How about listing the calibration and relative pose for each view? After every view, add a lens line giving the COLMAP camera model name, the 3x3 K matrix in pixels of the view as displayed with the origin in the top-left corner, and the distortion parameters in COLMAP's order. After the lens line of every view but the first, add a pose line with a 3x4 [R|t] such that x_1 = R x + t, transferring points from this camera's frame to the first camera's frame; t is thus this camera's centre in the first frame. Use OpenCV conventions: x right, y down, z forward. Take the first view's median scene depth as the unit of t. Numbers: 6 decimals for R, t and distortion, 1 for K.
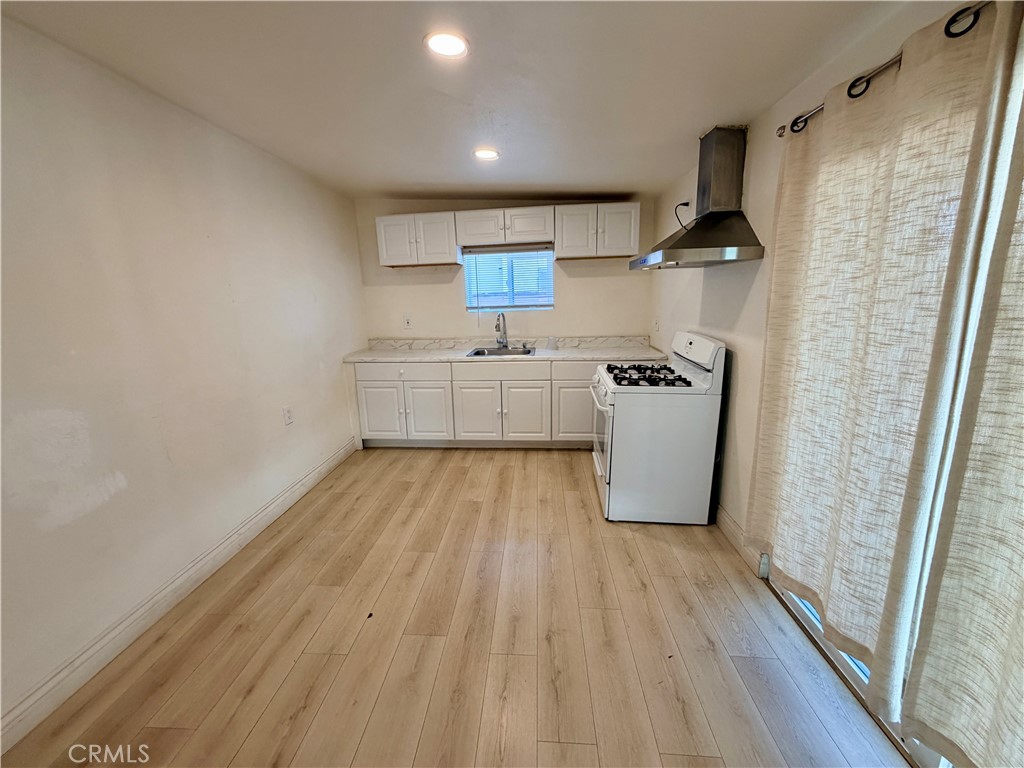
lens RADIAL K [[411.2, 0, 509.2], [0, 411.2, 381.4], [0, 0, 1]] dist [0.000274, 0.000042]
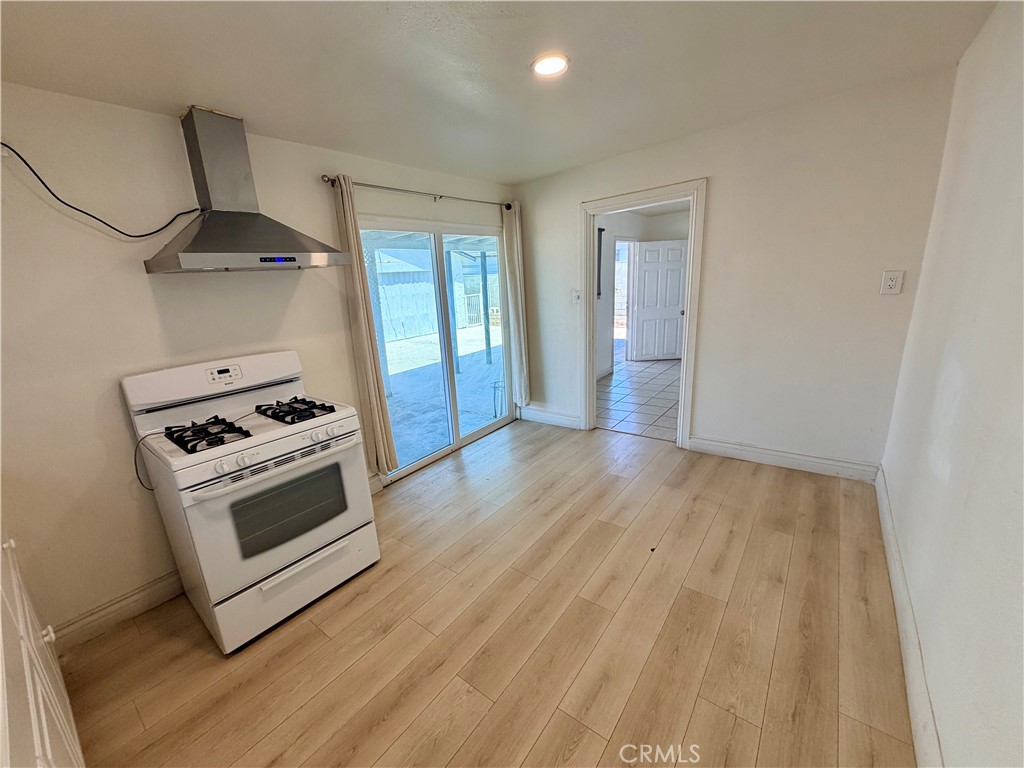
lens RADIAL K [[411.2, 0, 509.2], [0, 411.2, 381.4], [0, 0, 1]] dist [0.000274, 0.000042]
pose [[-0.828989, -0.075286, 0.554175, -0.533239], [0.188630, 0.895196, 0.403786, -0.352432], [-0.526494, 0.439268, -0.727906, 1.621194]]
